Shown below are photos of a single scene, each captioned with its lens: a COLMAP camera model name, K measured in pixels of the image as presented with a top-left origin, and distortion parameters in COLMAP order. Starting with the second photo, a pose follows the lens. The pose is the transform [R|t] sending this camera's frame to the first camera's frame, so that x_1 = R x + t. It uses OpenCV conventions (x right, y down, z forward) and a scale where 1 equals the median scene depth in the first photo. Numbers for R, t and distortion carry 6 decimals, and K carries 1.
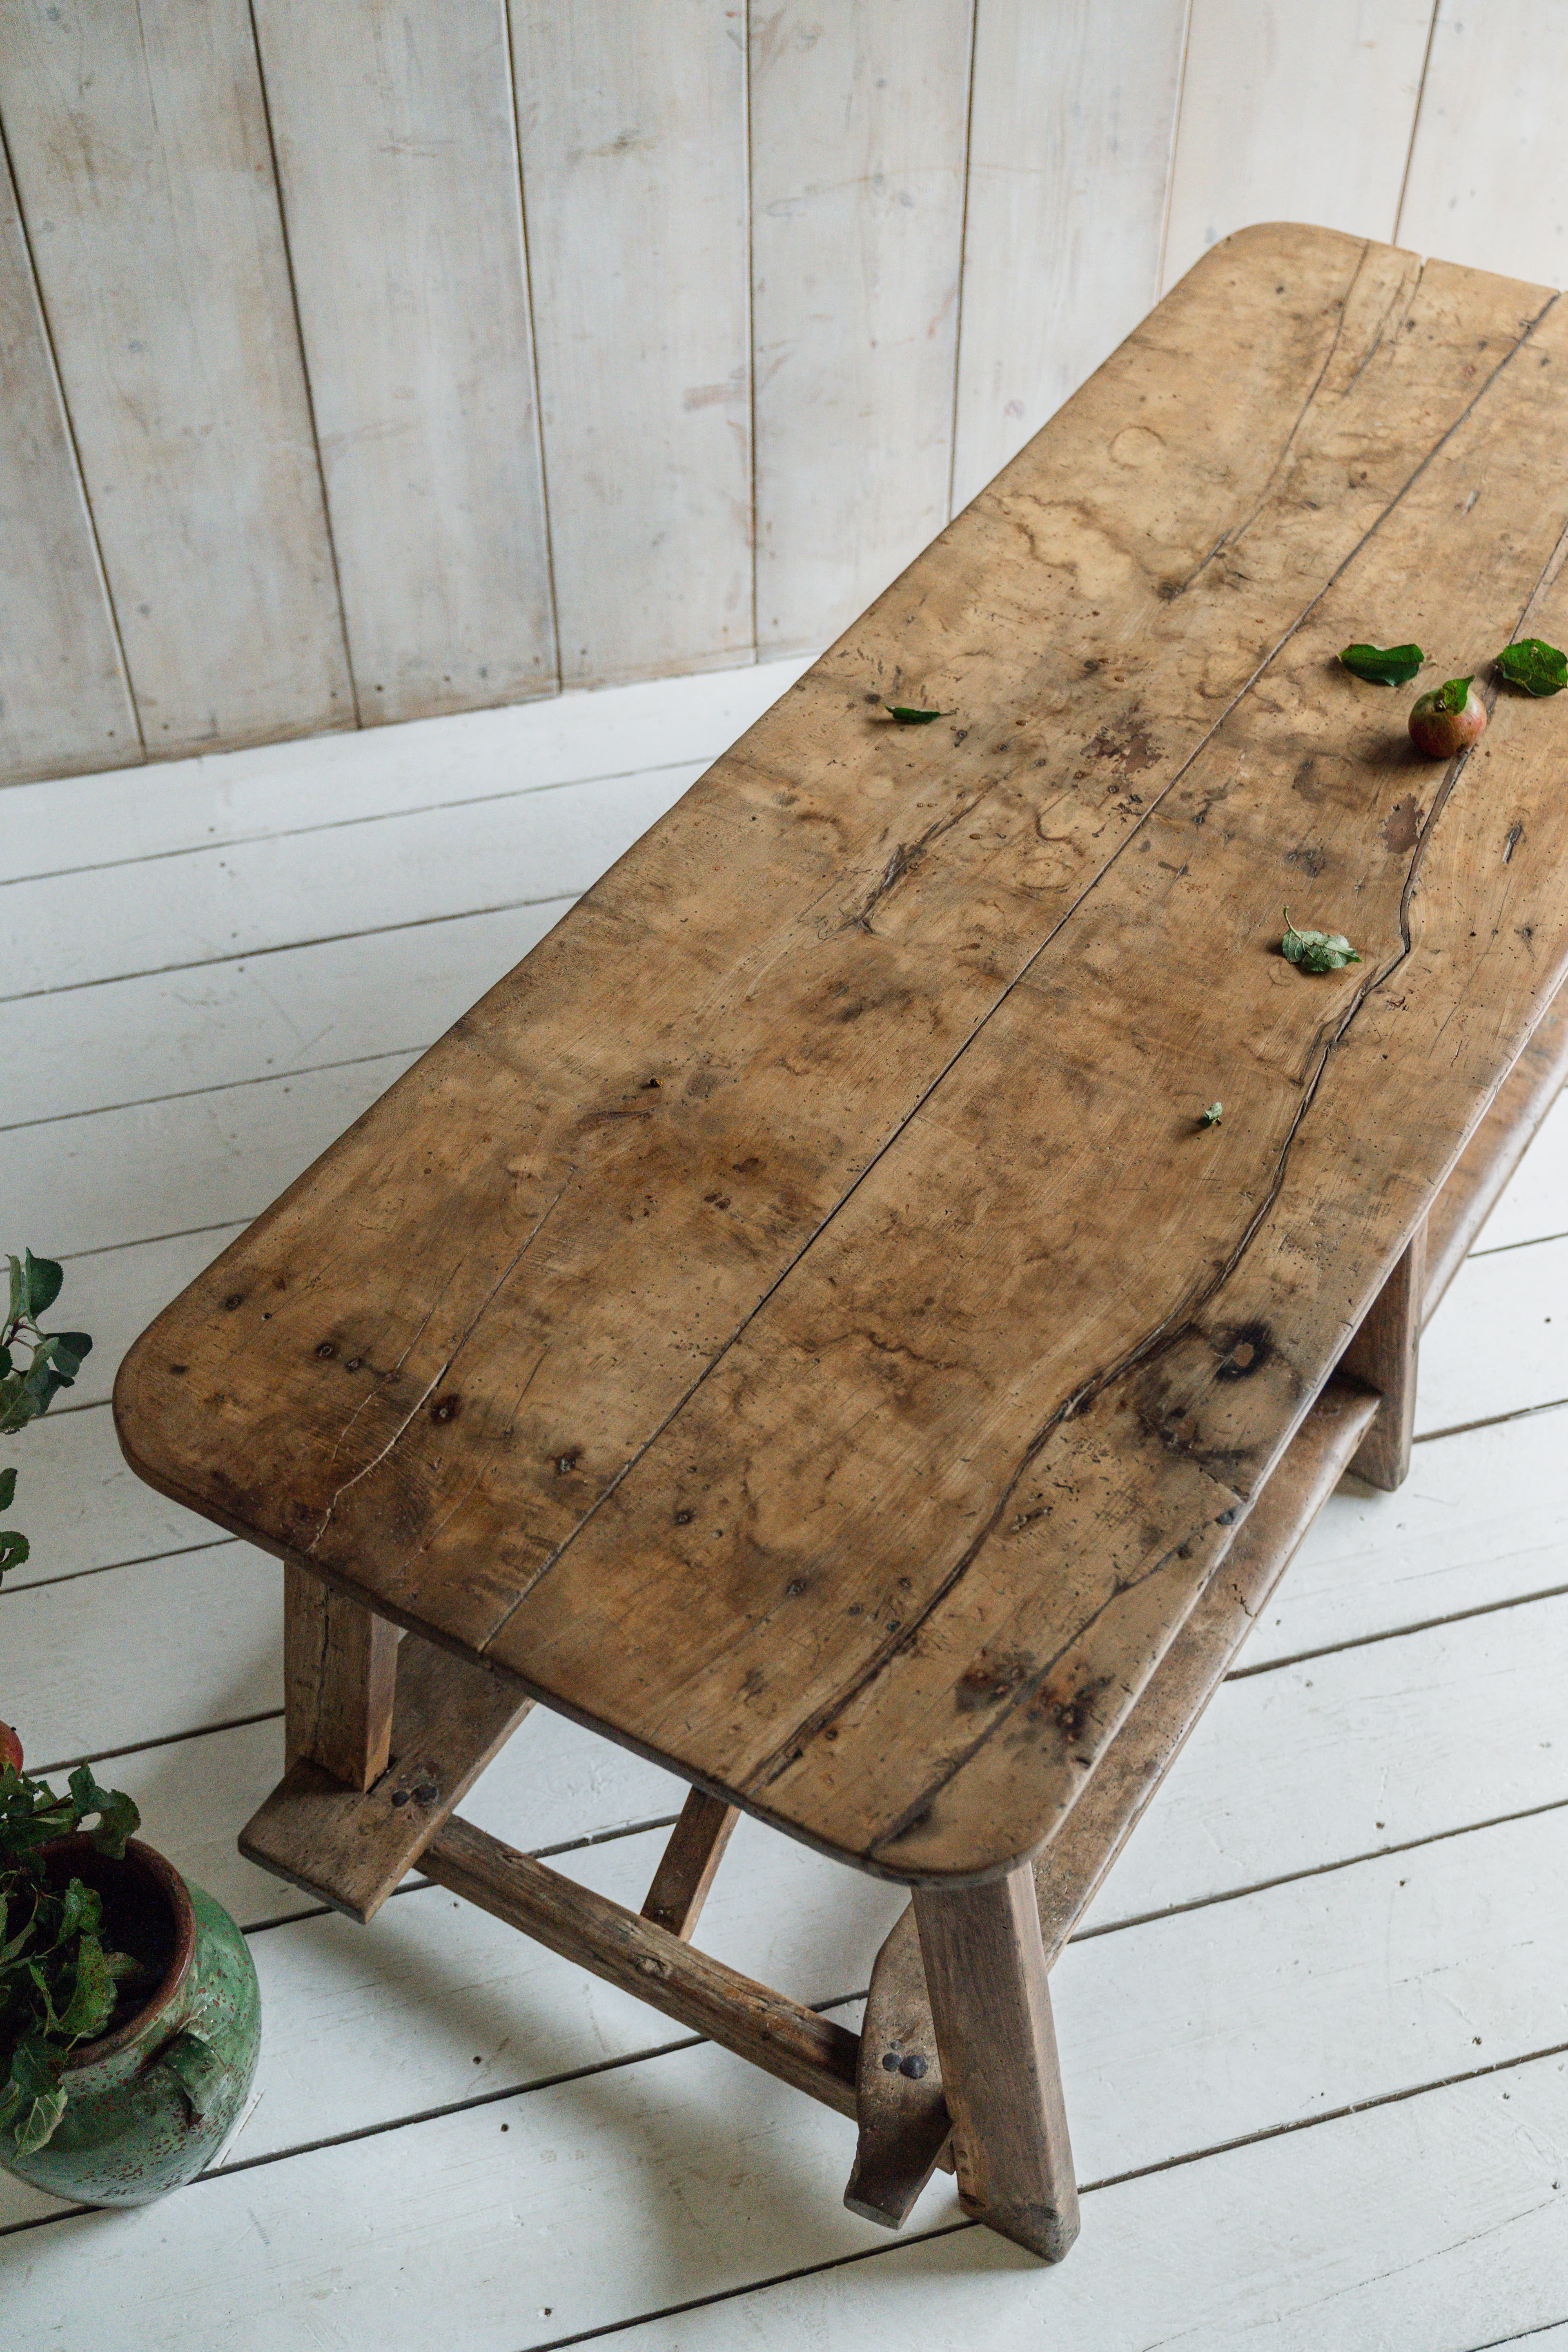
lens RADIAL K [[2647.1, 0, 797.1], [0, 2647.1, 1178.7], [0, 0, 1]] dist [0.001326, 0.000000]
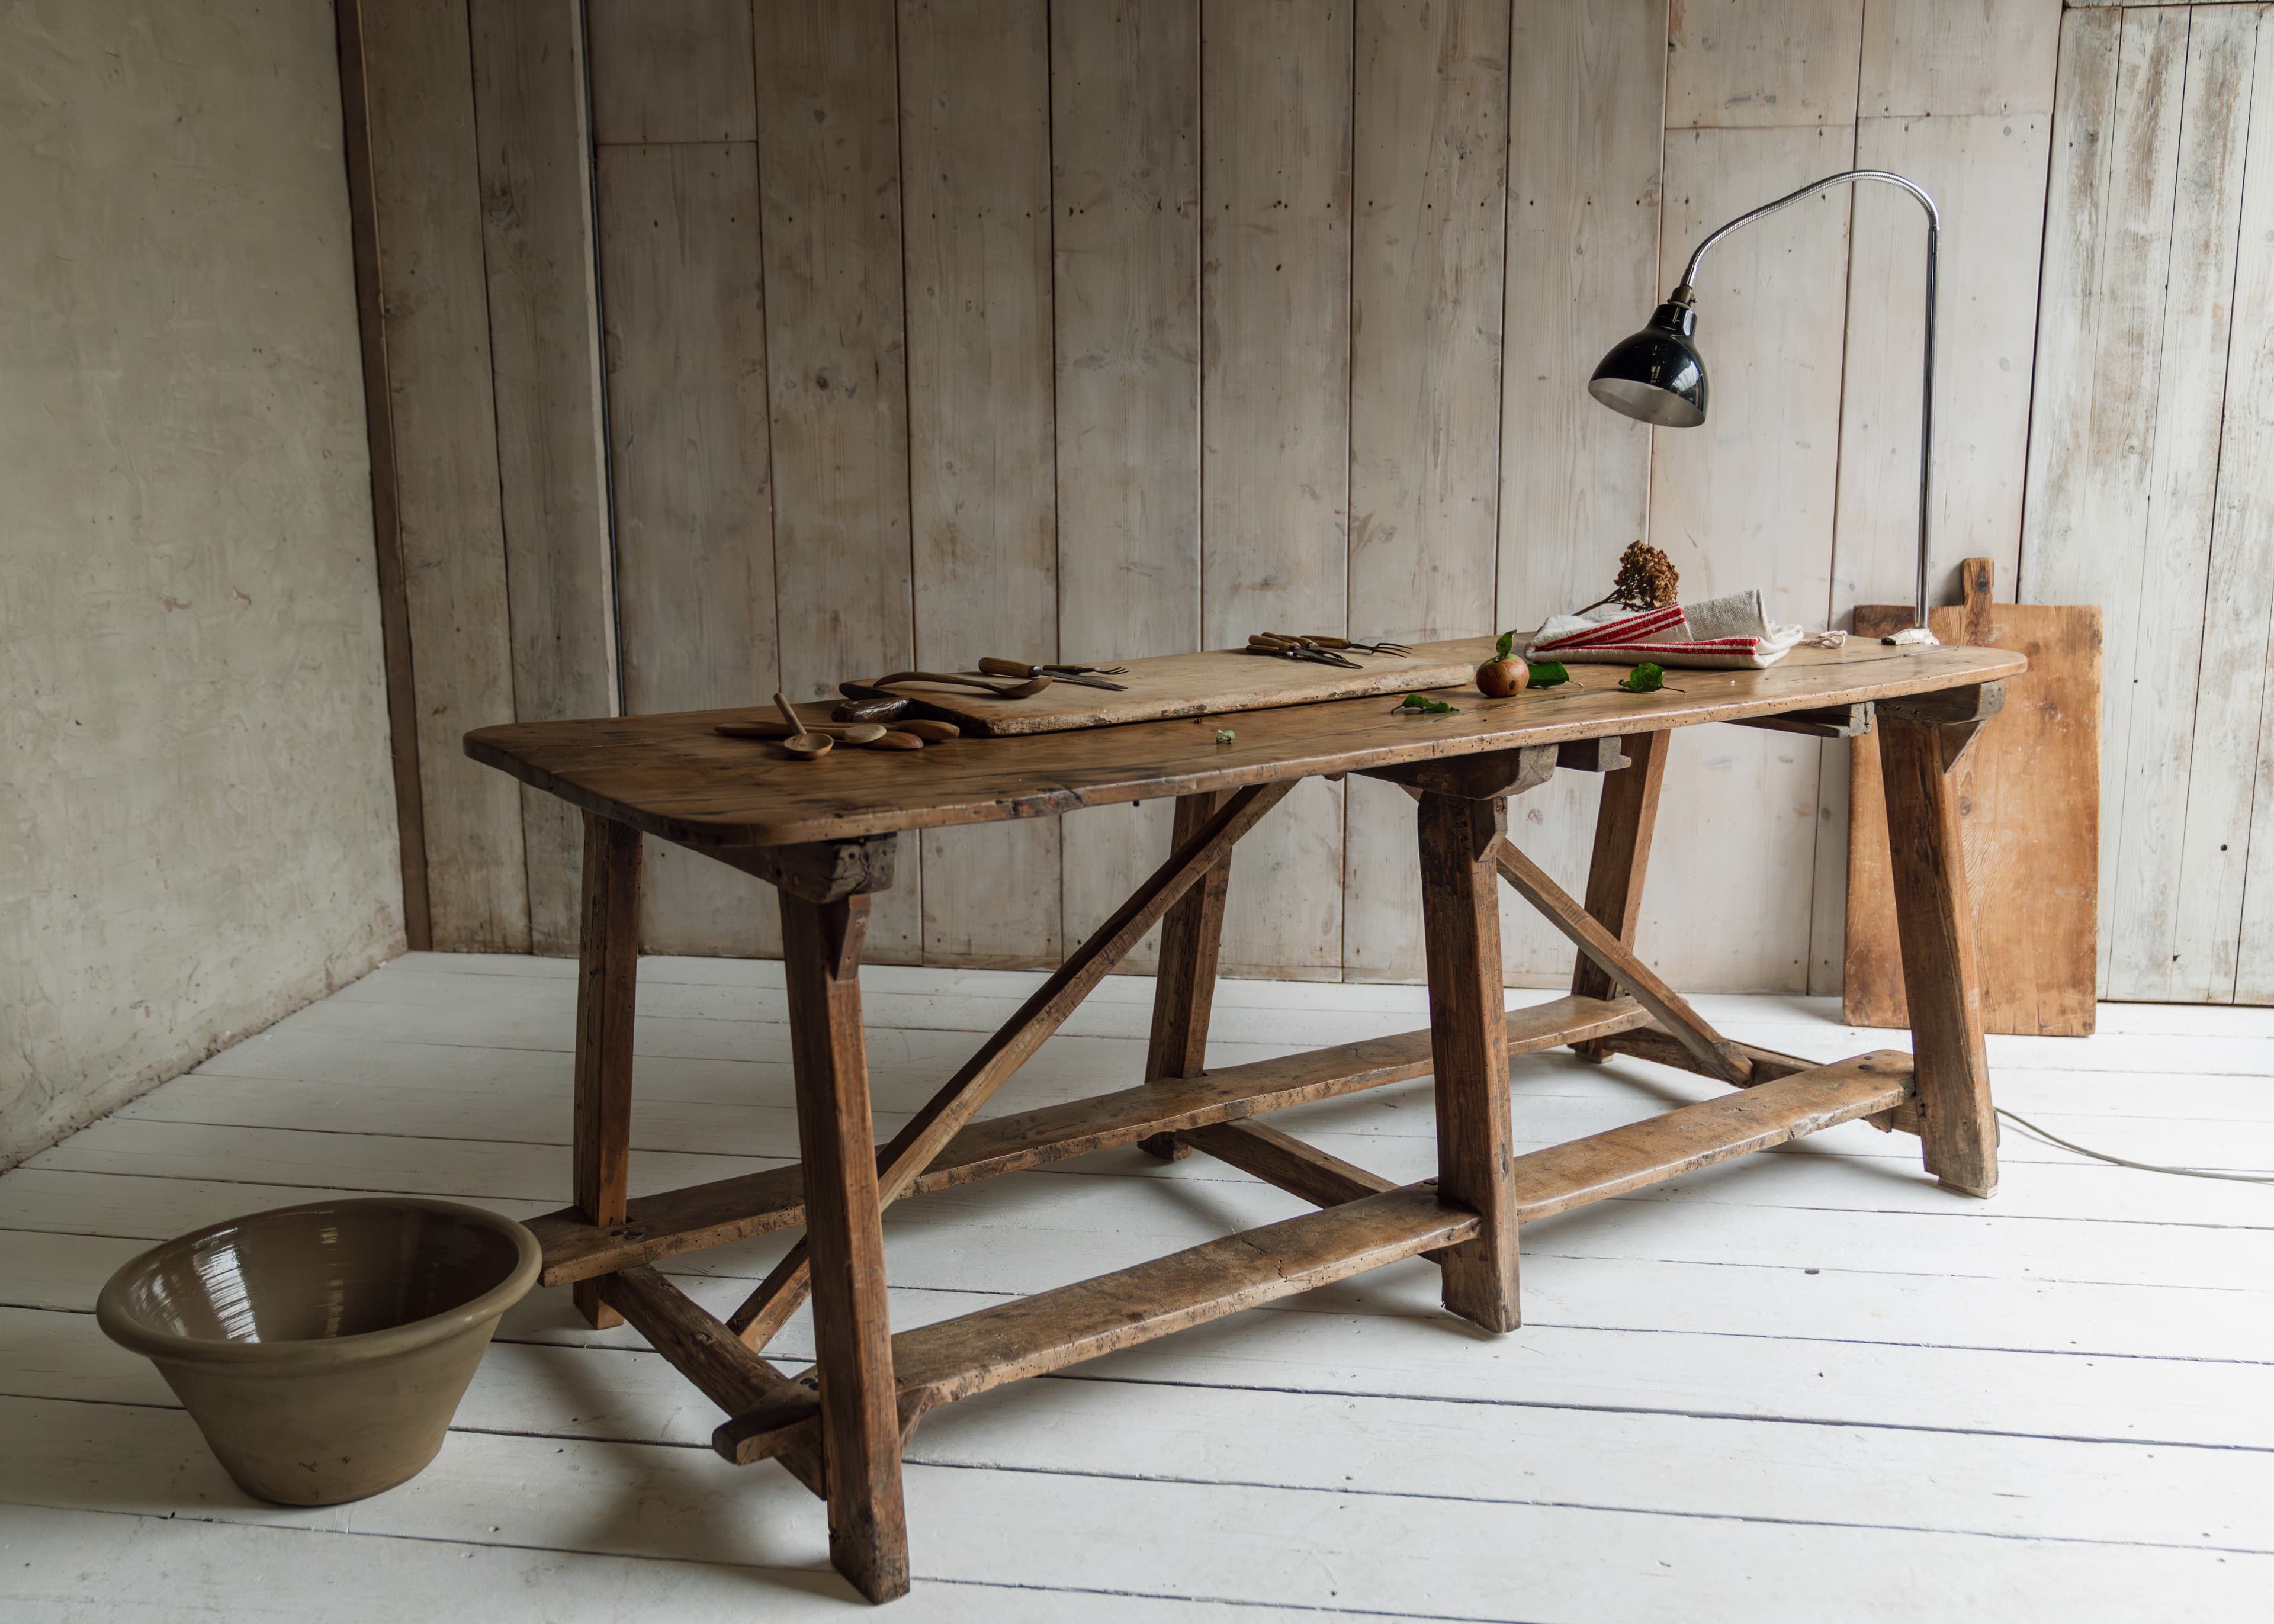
lens RADIAL K [[2064.8, 0, 1146.9], [0, 2064.8, 821.4], [0, 0, 1]] dist [-0.011292, 0.000000]
pose [[0.913165, 0.071947, -0.401190, 0.443835], [-0.296372, 0.792925, -0.532386, 0.482625], [0.279810, 0.605057, 0.745394, 0.145056]]
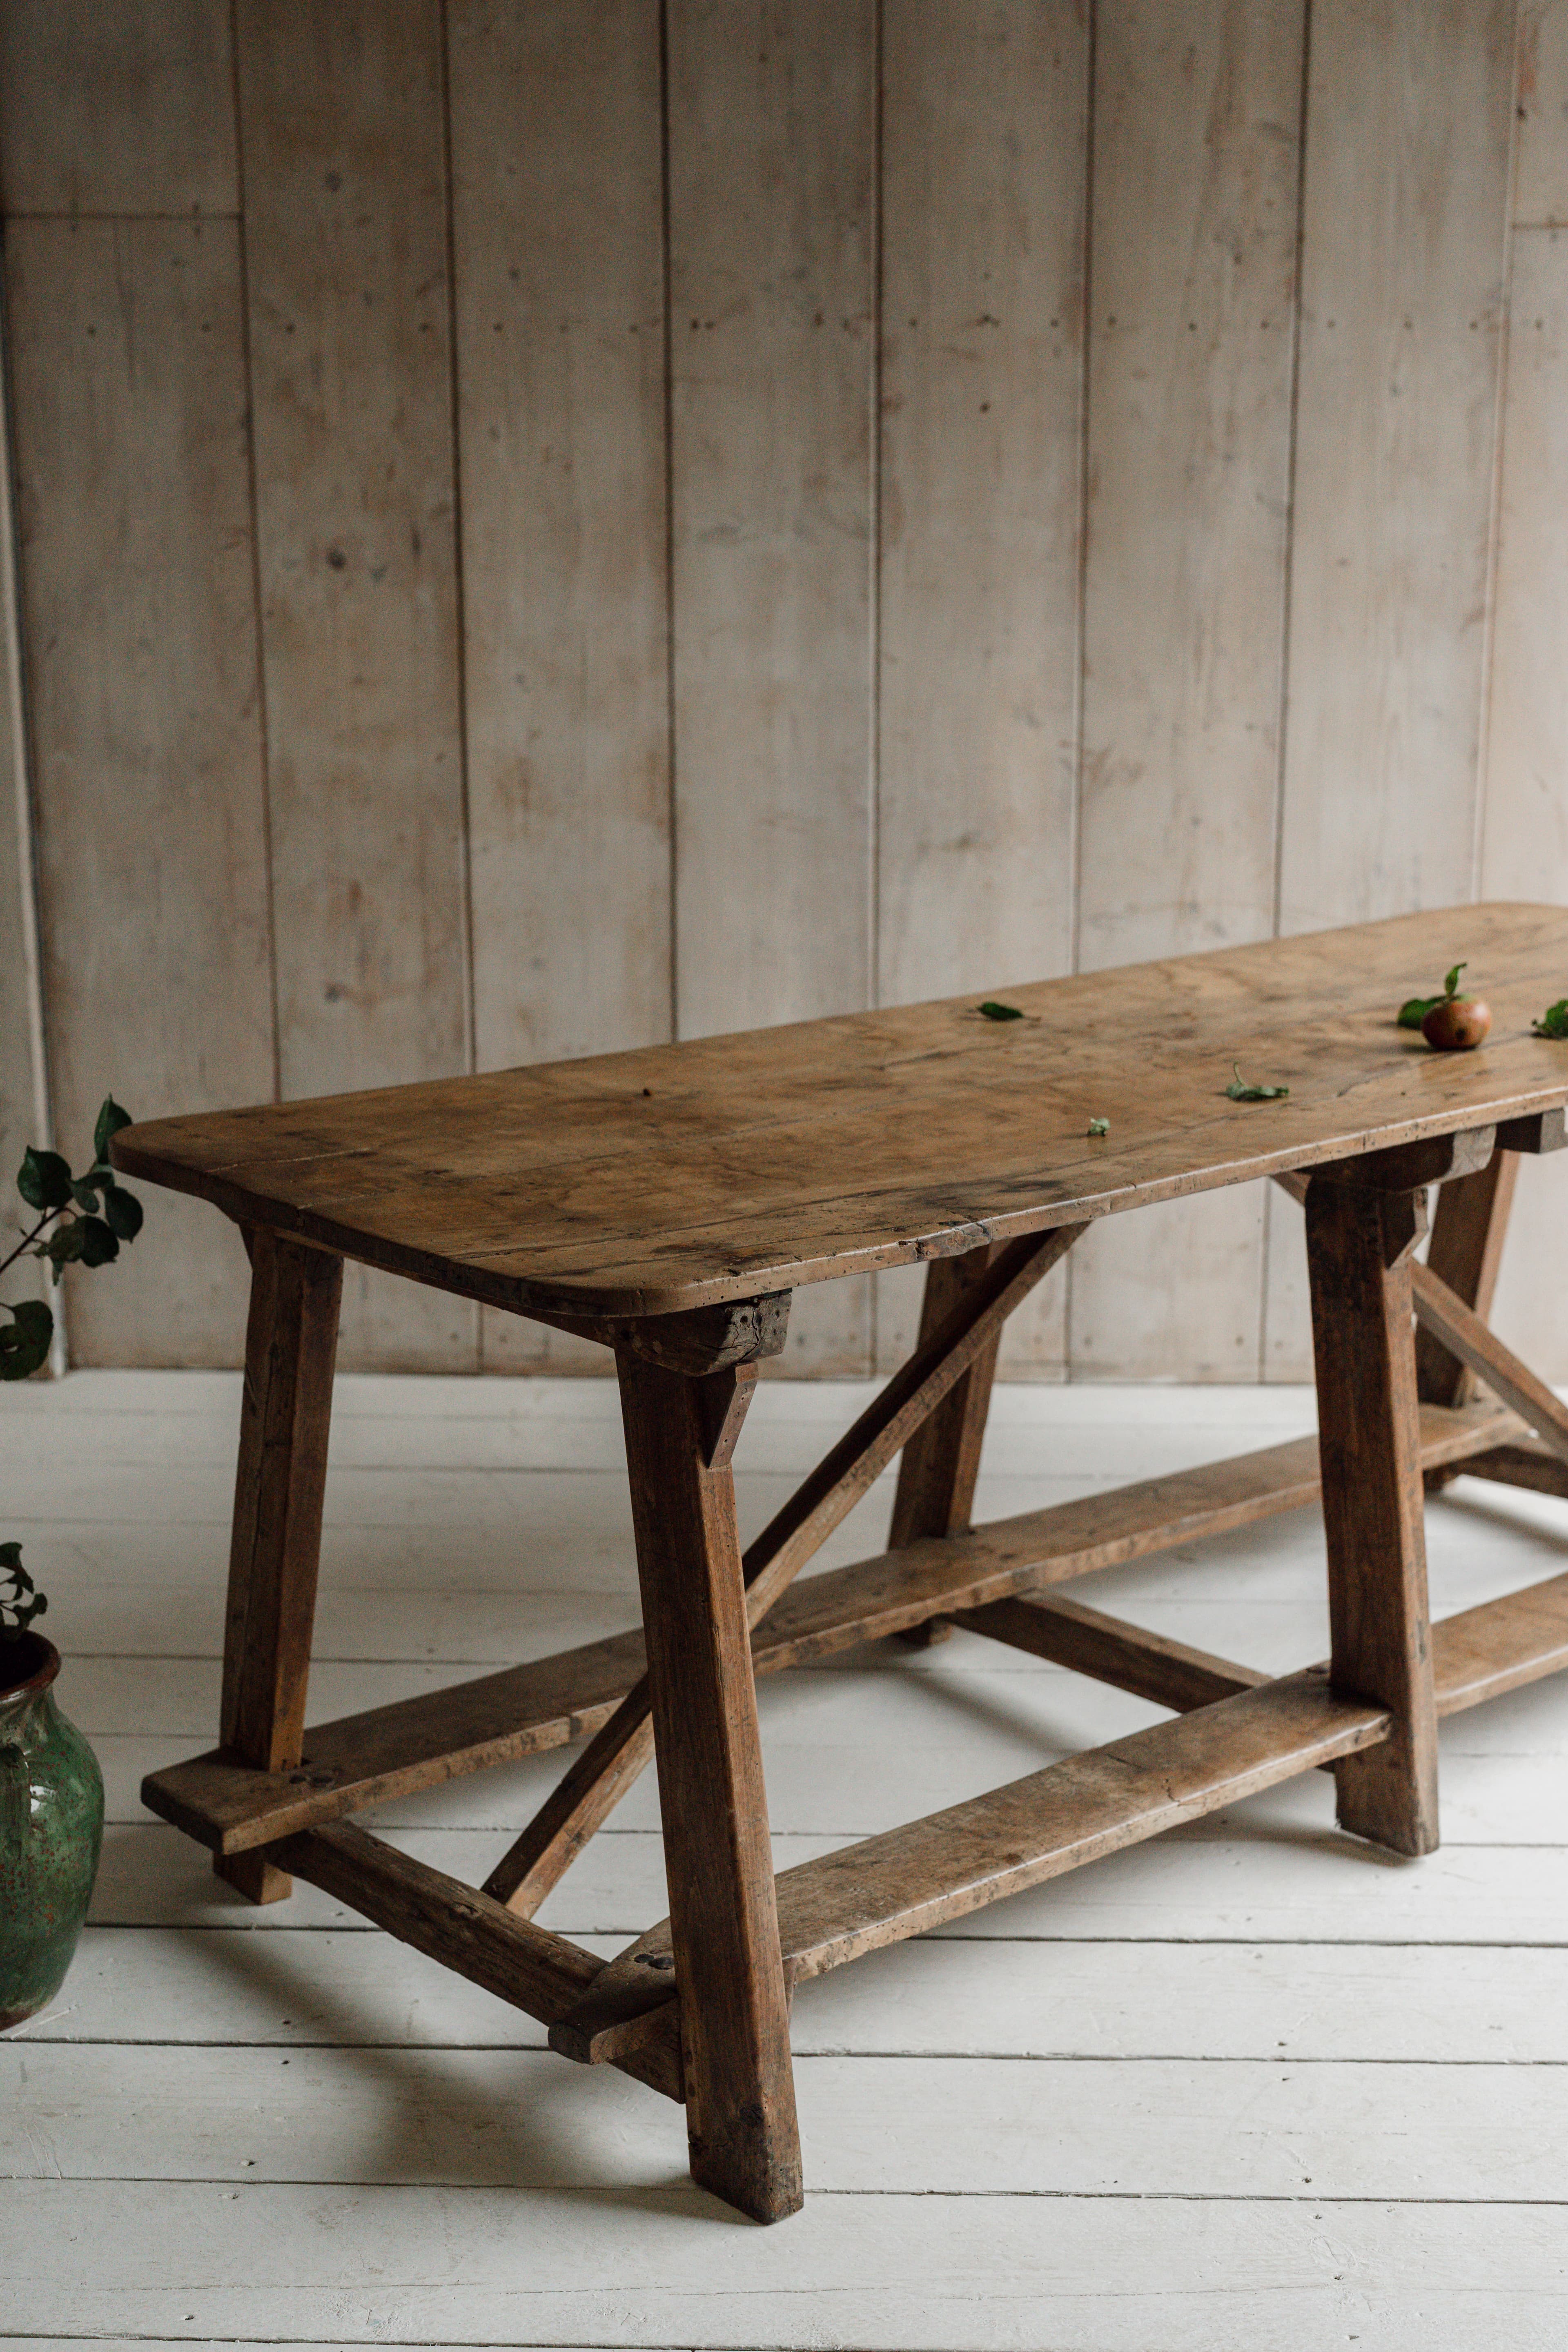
lens RADIAL K [[3243.1, 0, 813.5], [0, 3243.1, 1208.1], [0, 0, 1]] dist [0.007284, 0.000000]
pose [[0.953092, 0.069846, -0.294511, 0.352523], [-0.221775, 0.823327, -0.522444, 0.589061], [0.205988, 0.563253, 0.800197, -0.087434]]
